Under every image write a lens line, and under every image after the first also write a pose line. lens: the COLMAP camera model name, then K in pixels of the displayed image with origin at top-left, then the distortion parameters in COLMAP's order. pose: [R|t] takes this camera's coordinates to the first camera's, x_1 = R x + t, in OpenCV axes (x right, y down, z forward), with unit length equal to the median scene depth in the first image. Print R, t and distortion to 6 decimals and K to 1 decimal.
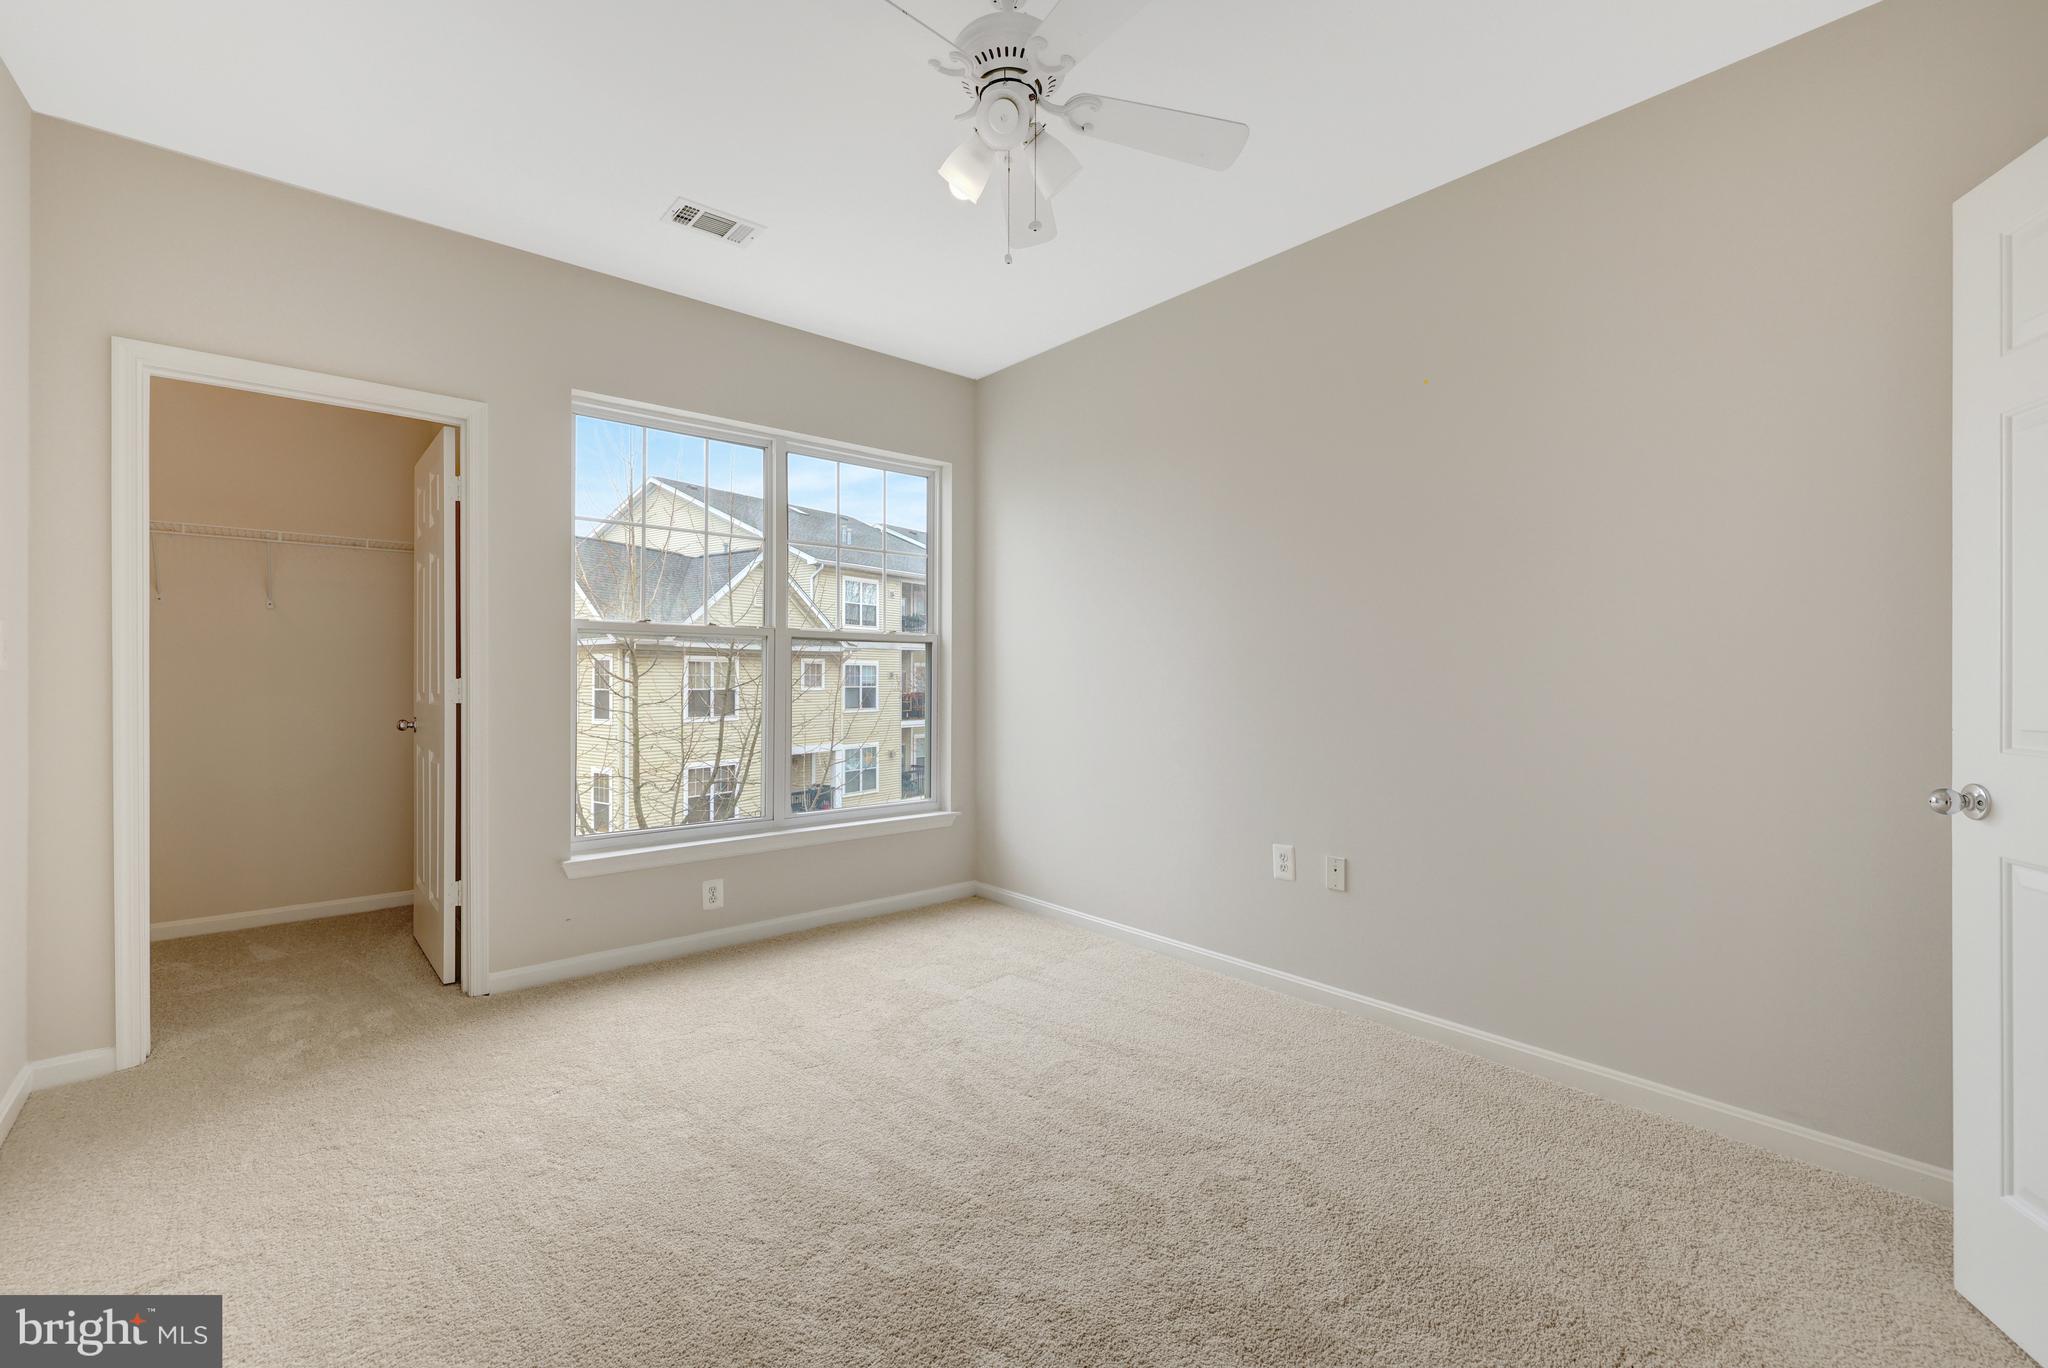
lens RADIAL K [[869.5, 0, 1022.1], [0, 869.5, 674.2], [0, 0, 1]] dist [0.000009, 0.000482]
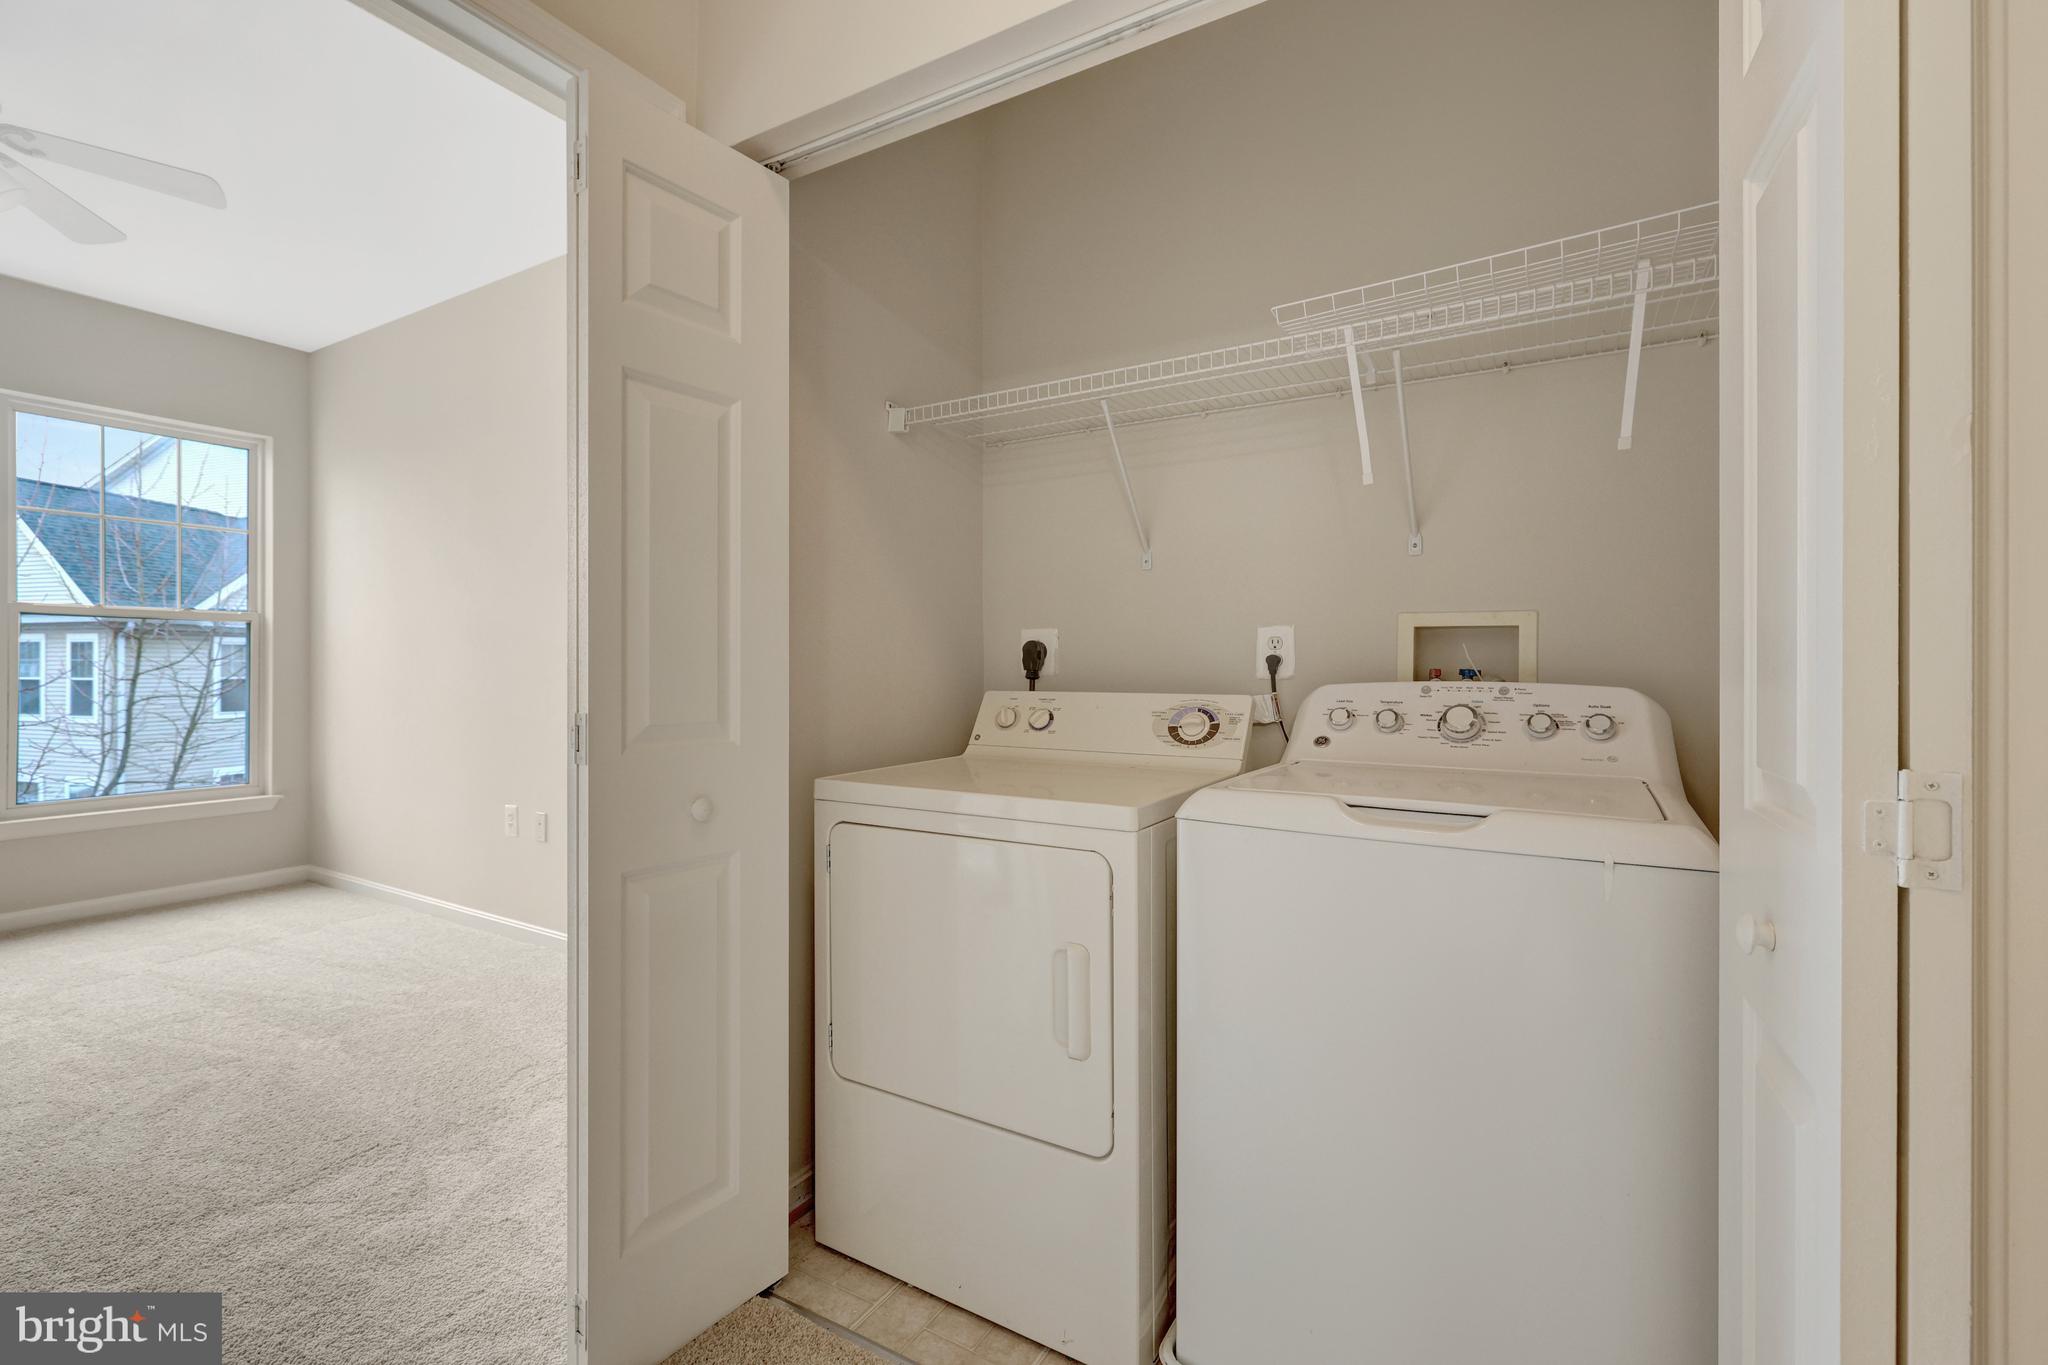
lens RADIAL K [[886.0, 0, 1021.4], [0, 886.0, 665.1], [0, 0, 1]] dist [0.000008, -0.000046]
pose [[0.947437, -0.001166, 0.319941, 0.532338], [-0.000142, 0.999992, 0.004067, 0.010494], [-0.319943, -0.003898, 0.947429, -0.278397]]
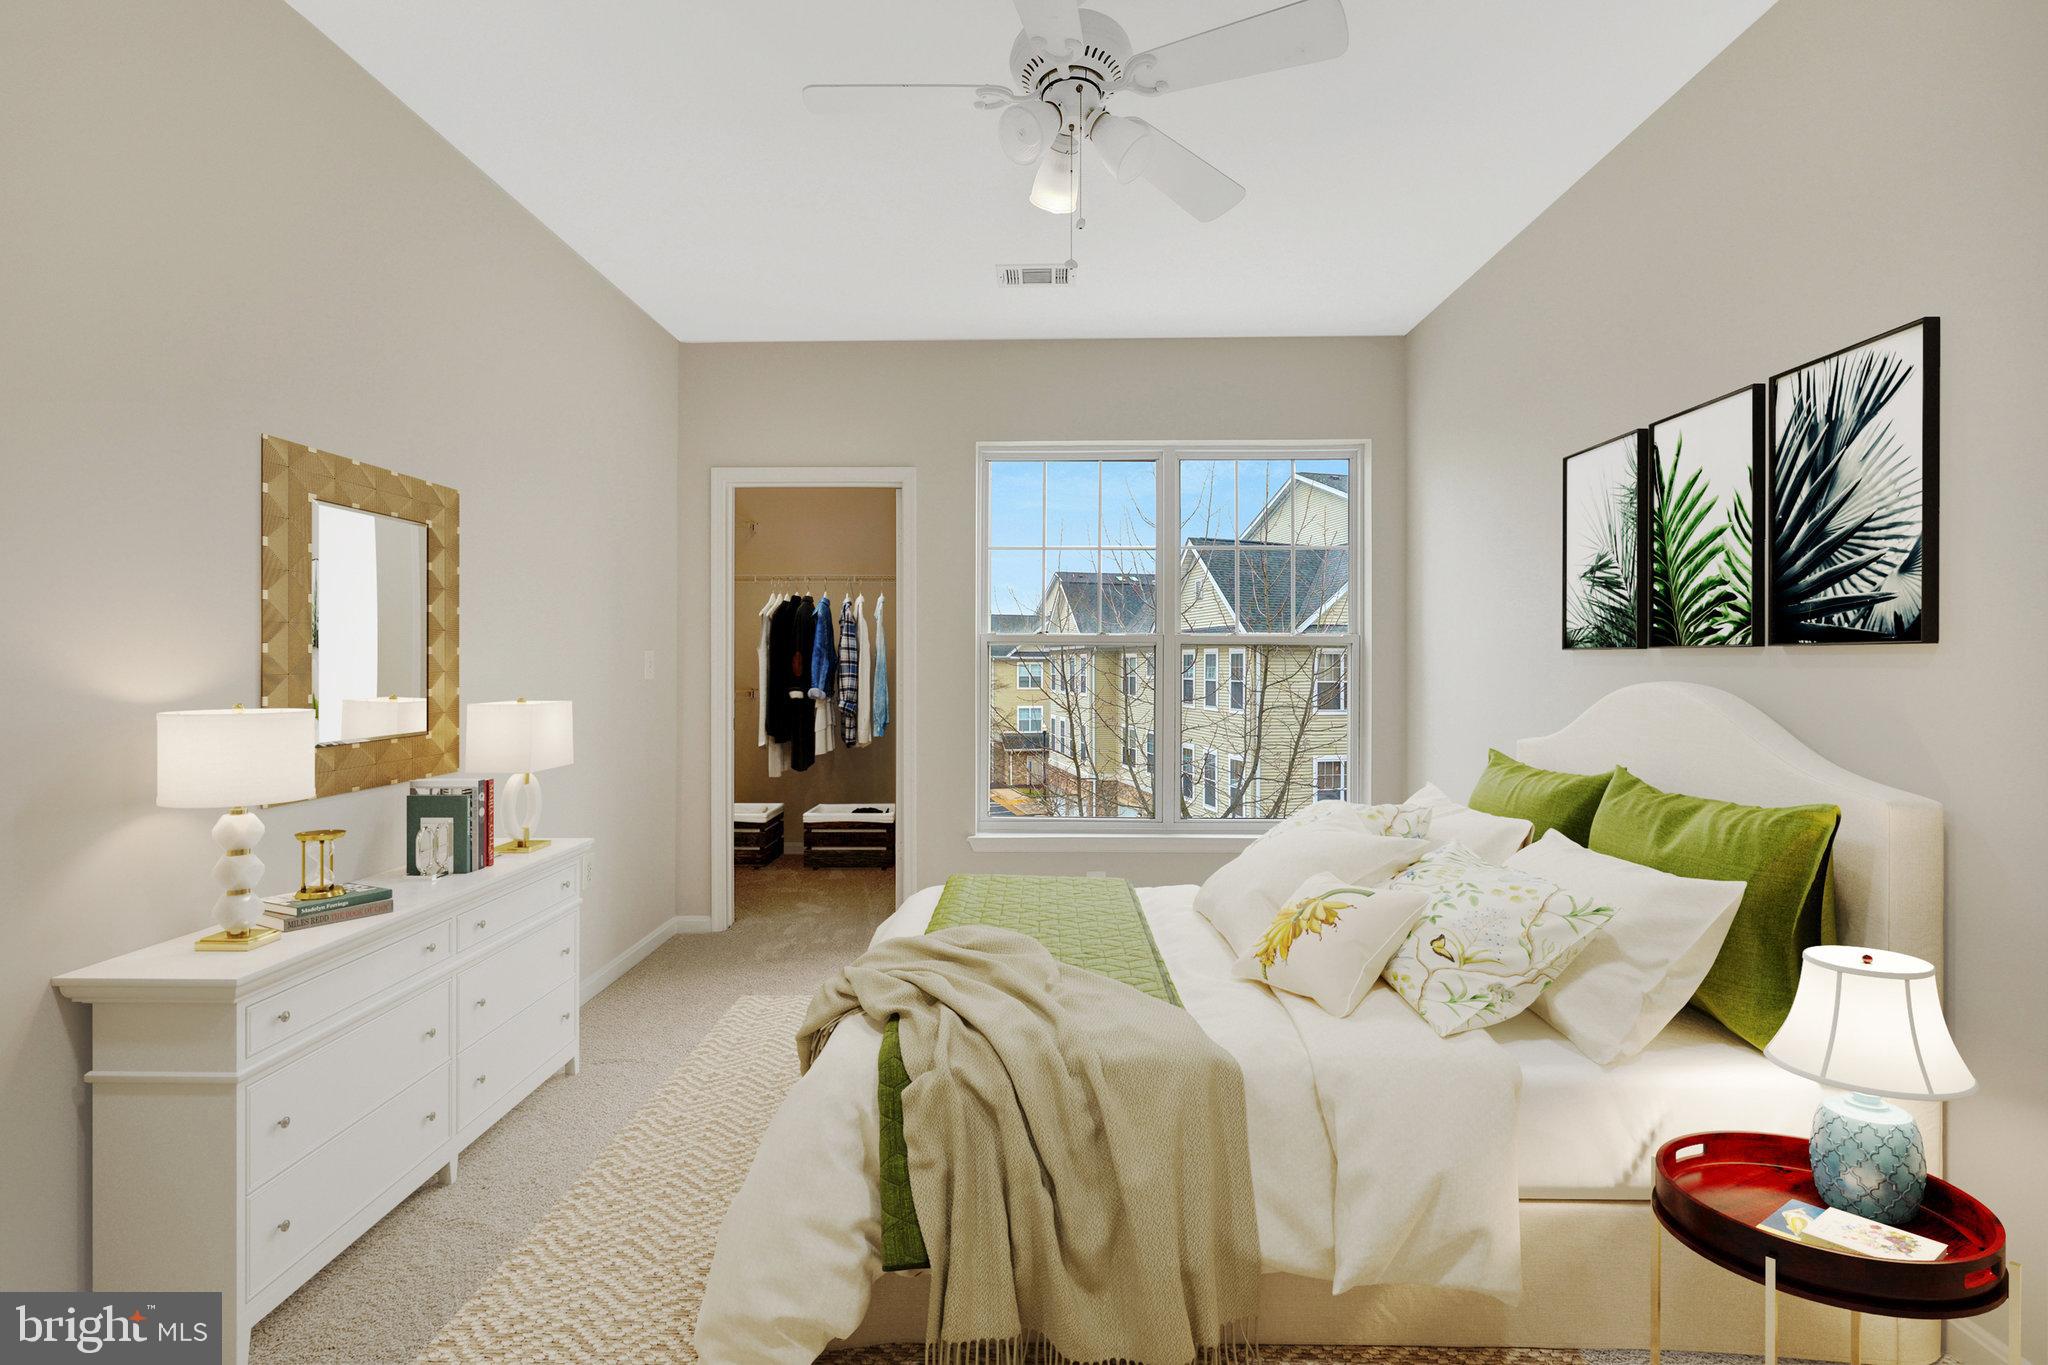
lens RADIAL K [[886.0, 0, 1021.4], [0, 886.0, 665.1], [0, 0, 1]] dist [0.000008, -0.000046]
pose [[0.744346, -0.000932, -0.667794, 0.340601], [0.001420, 0.999999, 0.000187, -0.021561], [0.667793, -0.001088, 0.744346, 0.133932]]
